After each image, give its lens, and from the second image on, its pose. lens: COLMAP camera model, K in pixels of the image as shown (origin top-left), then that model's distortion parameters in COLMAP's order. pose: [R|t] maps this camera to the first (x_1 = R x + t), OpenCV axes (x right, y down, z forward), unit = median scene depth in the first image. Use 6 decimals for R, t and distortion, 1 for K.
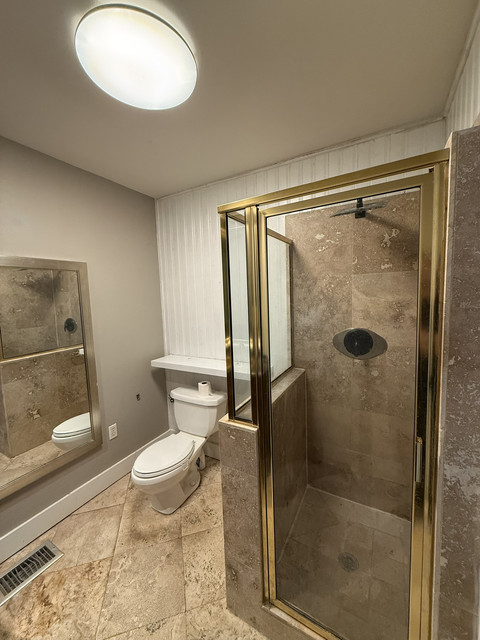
lens RADIAL K [[254.5, 0, 240.7], [0, 254.5, 316.6], [0, 0, 1]] dist [-0.000347, 0.000261]
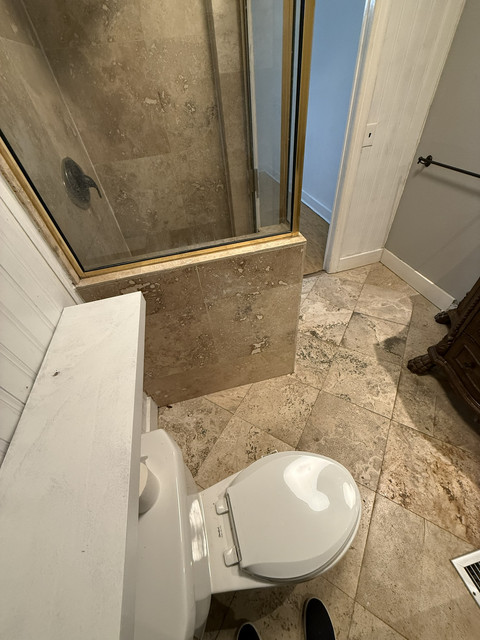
lens RADIAL K [[254.5, 0, 240.1], [0, 254.5, 317.7], [0, 0, 1]] dist [-0.000347, 0.000261]
pose [[-0.677232, -0.437389, 0.591648, -0.479434], [0.175337, 0.685017, 0.707113, -0.068057], [-0.714573, 0.582617, -0.387225, 1.390615]]
